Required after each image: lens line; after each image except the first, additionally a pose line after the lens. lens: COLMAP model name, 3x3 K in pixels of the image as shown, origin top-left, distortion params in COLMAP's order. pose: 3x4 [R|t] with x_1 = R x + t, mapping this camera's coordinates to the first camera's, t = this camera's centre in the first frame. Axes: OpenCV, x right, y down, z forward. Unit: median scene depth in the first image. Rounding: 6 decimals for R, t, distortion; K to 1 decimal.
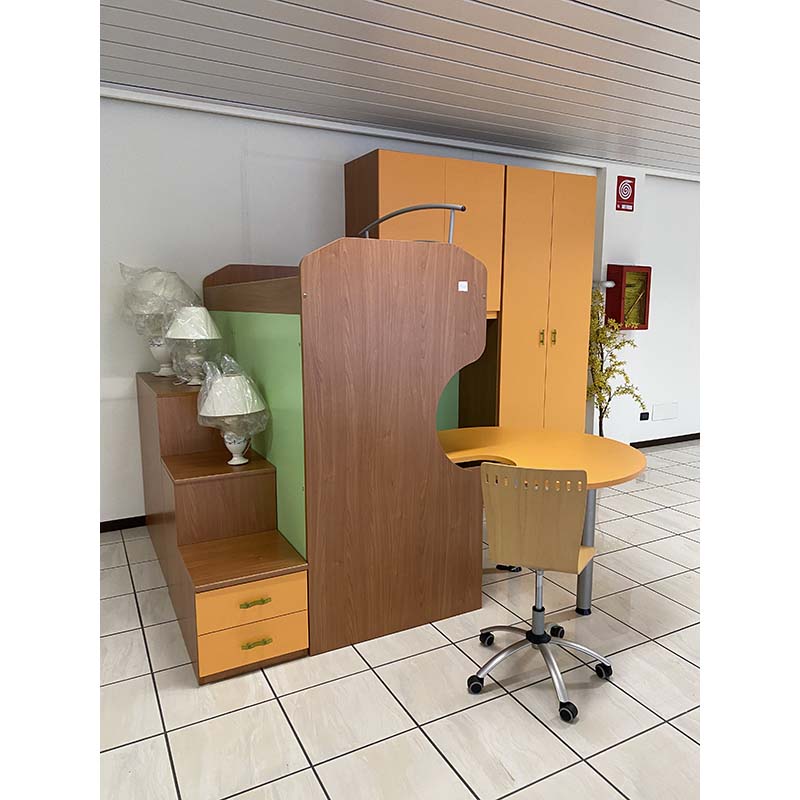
lens RADIAL K [[613.1, 0, 400.0], [0, 613.1, 400.0], [0, 0, 1]] dist [0.007923, 0.000018]
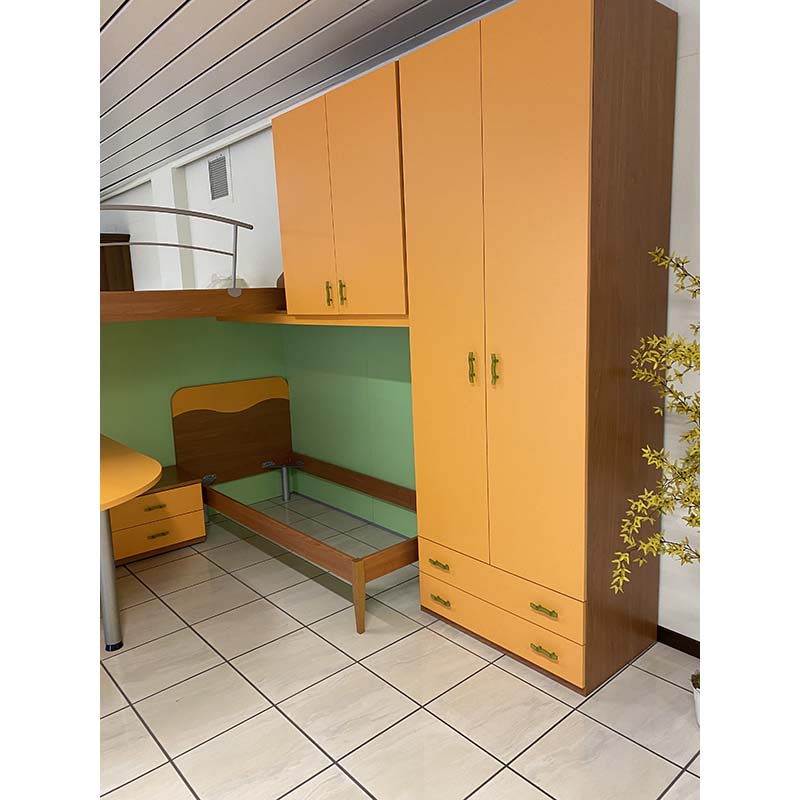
lens RADIAL K [[604.9, 0, 401.6], [0, 604.9, 411.8], [0, 0, 1]] dist [0.043216, -0.060785]
pose [[0.232454, 0.171652, -0.957340, 1.241275], [-0.118382, 0.981978, 0.147325, -0.233646], [0.965376, 0.079086, 0.248586, 1.448775]]
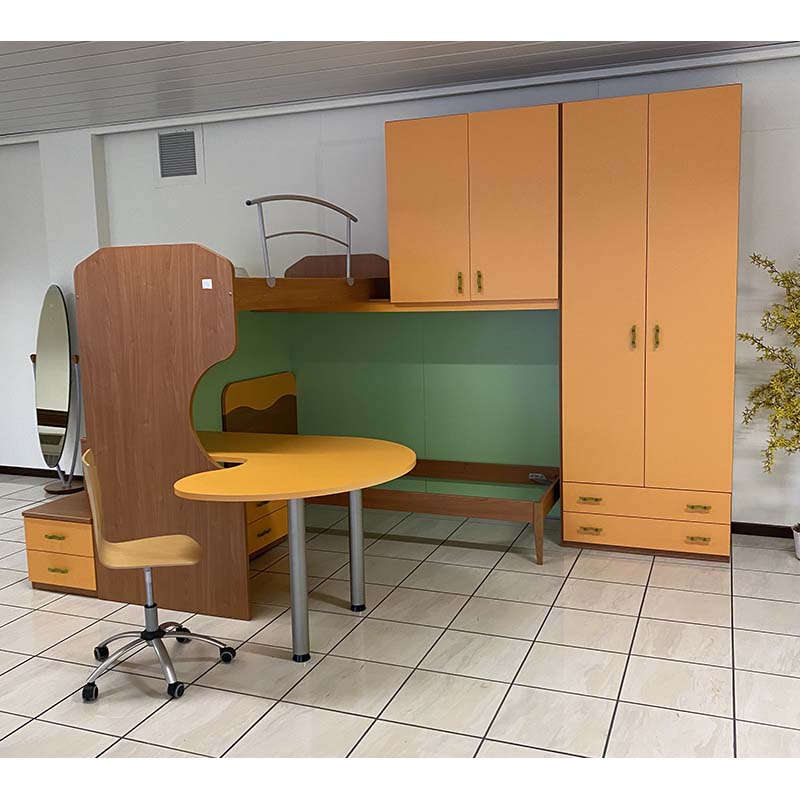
lens RADIAL K [[805.4, 0, 400.0], [0, 805.4, 400.0], [0, 0, 1]] dist [0.031393, -0.012482]
pose [[0.645132, 0.089968, -0.758756, 1.325091], [-0.090968, 0.995024, 0.040638, -0.078806], [0.758637, 0.042806, 0.650106, 0.389344]]
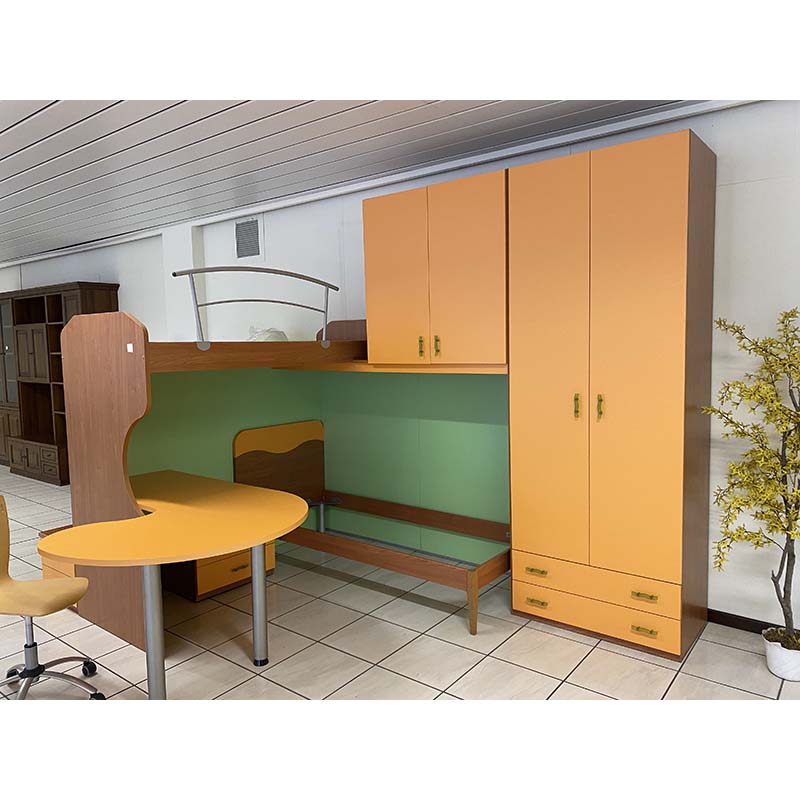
lens RADIAL K [[613.1, 0, 400.0], [0, 613.1, 400.0], [0, 0, 1]] dist [0.007923, 0.000018]
pose [[0.405640, 0.074360, -0.911003, 1.312548], [-0.121478, 0.992229, 0.026900, -0.180788], [0.905925, 0.099756, 0.411521, 0.995276]]
